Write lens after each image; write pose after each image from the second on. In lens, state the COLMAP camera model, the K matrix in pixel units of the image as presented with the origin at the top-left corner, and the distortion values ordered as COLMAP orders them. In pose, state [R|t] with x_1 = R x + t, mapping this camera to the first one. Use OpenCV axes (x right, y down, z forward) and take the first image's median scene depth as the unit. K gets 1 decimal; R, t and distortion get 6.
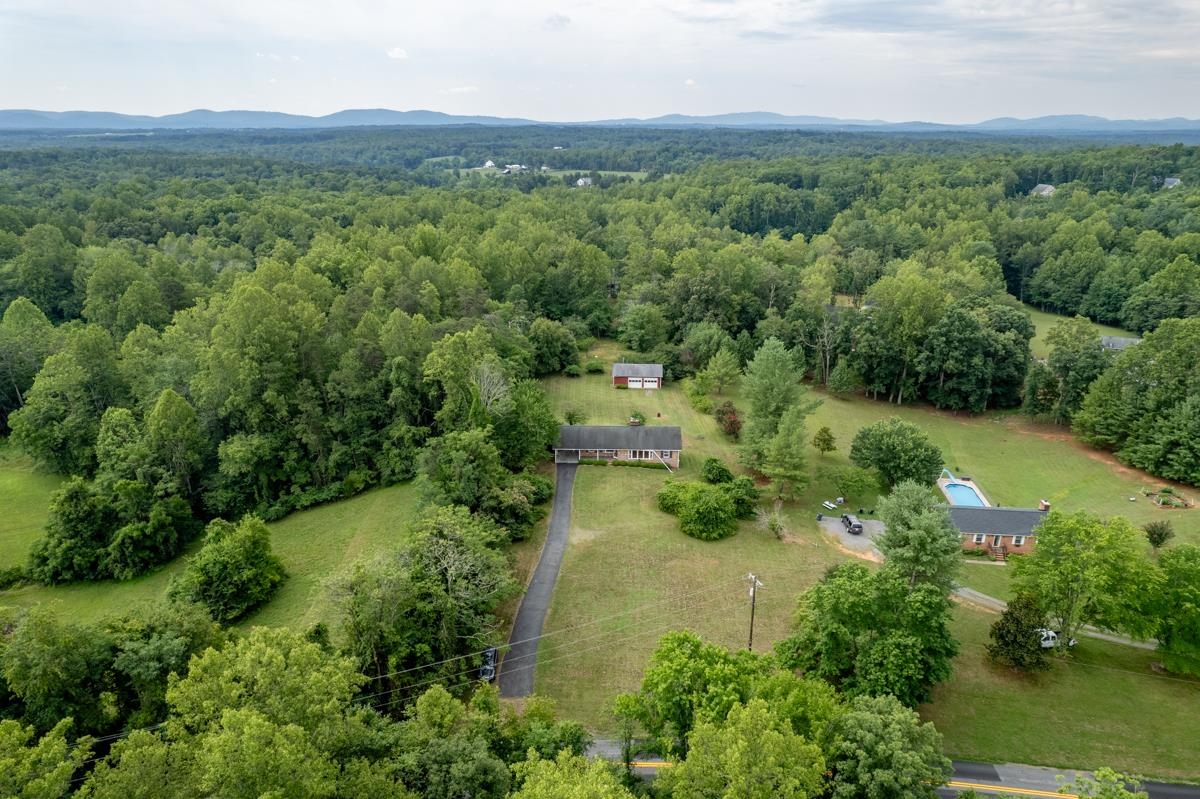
lens RADIAL K [[766.7, 0, 600.0], [0, 766.7, 399.5], [0, 0, 1]] dist [-0.070690, 0.072544]
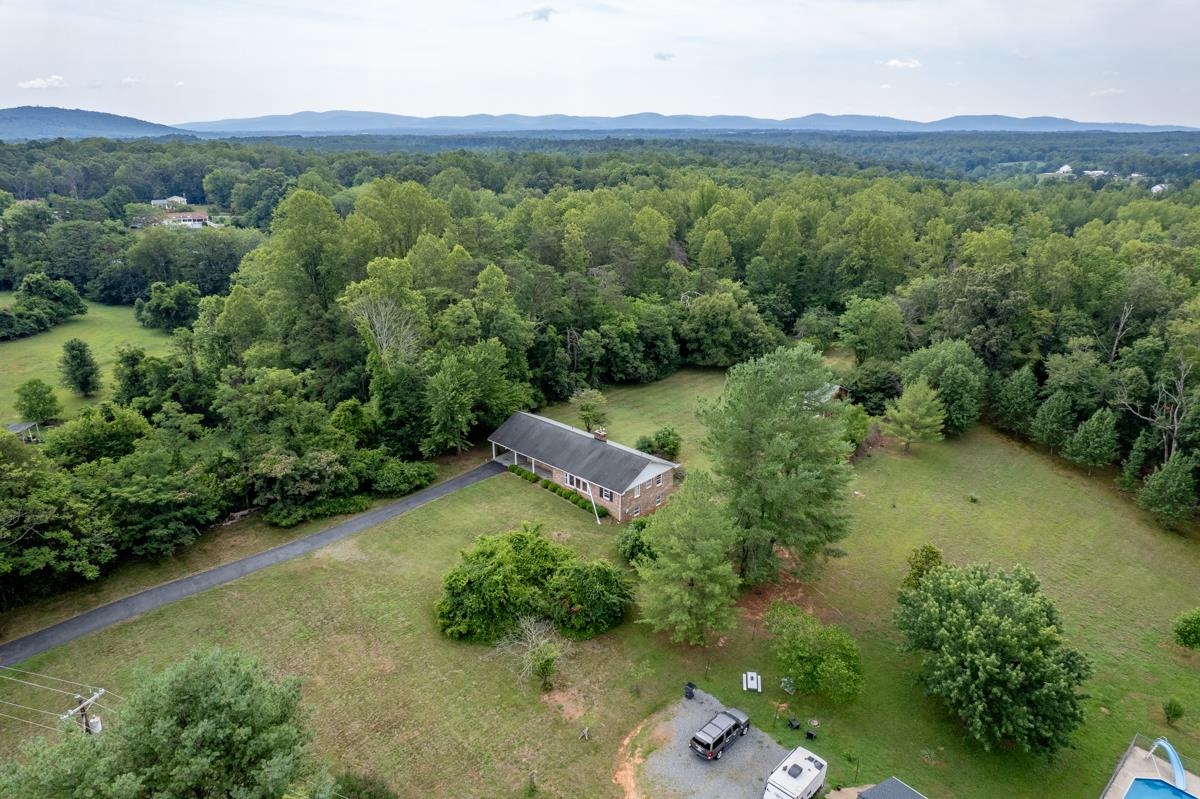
lens RADIAL K [[766.7, 0, 600.0], [0, 766.7, 399.5], [0, 0, 1]] dist [-0.070690, 0.072544]
pose [[0.749648, 0.224123, -0.622733, 0.336912], [-0.227636, 0.970825, 0.075373, -0.037141], [0.621457, 0.085253, 0.778796, 0.365921]]
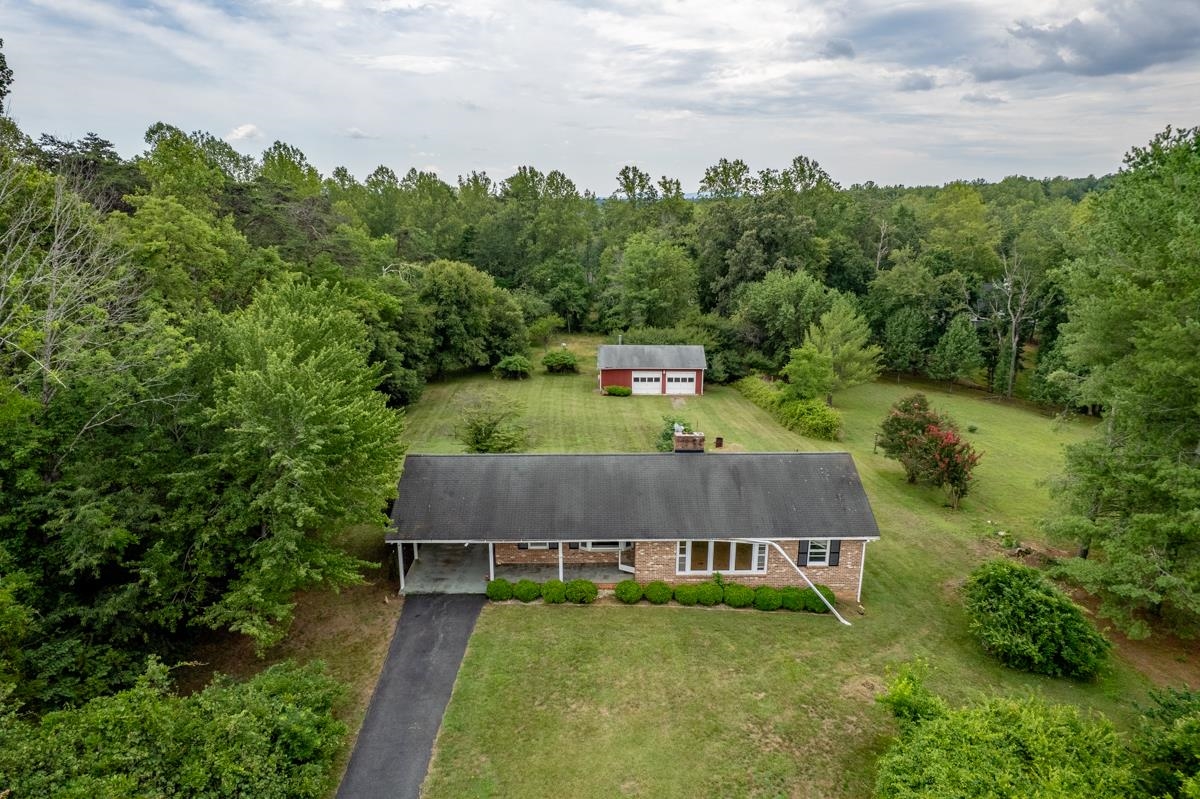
lens RADIAL K [[766.7, 0, 600.0], [0, 766.7, 399.5], [0, 0, 1]] dist [-0.070690, 0.072544]
pose [[0.999358, -0.010508, 0.034243, 0.001780], [0.013741, 0.995326, -0.095585, 0.031287], [-0.033079, 0.095994, 0.994832, 0.540042]]
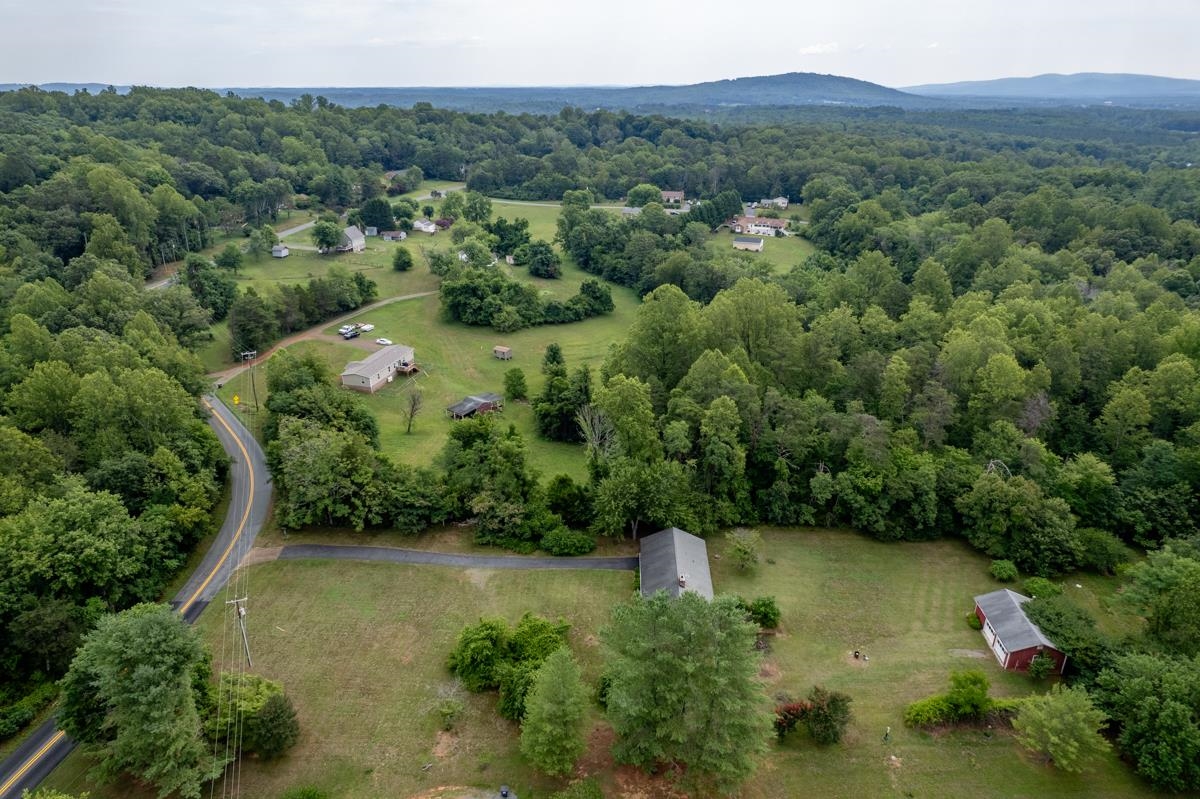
lens RADIAL K [[766.7, 0, 600.0], [0, 766.7, 399.5], [0, 0, 1]] dist [-0.070690, 0.072544]
pose [[-0.007733, 0.383426, -0.923539, 0.514328], [-0.346333, 0.865379, 0.362179, -0.282670], [0.938080, 0.322653, 0.126101, 0.580159]]
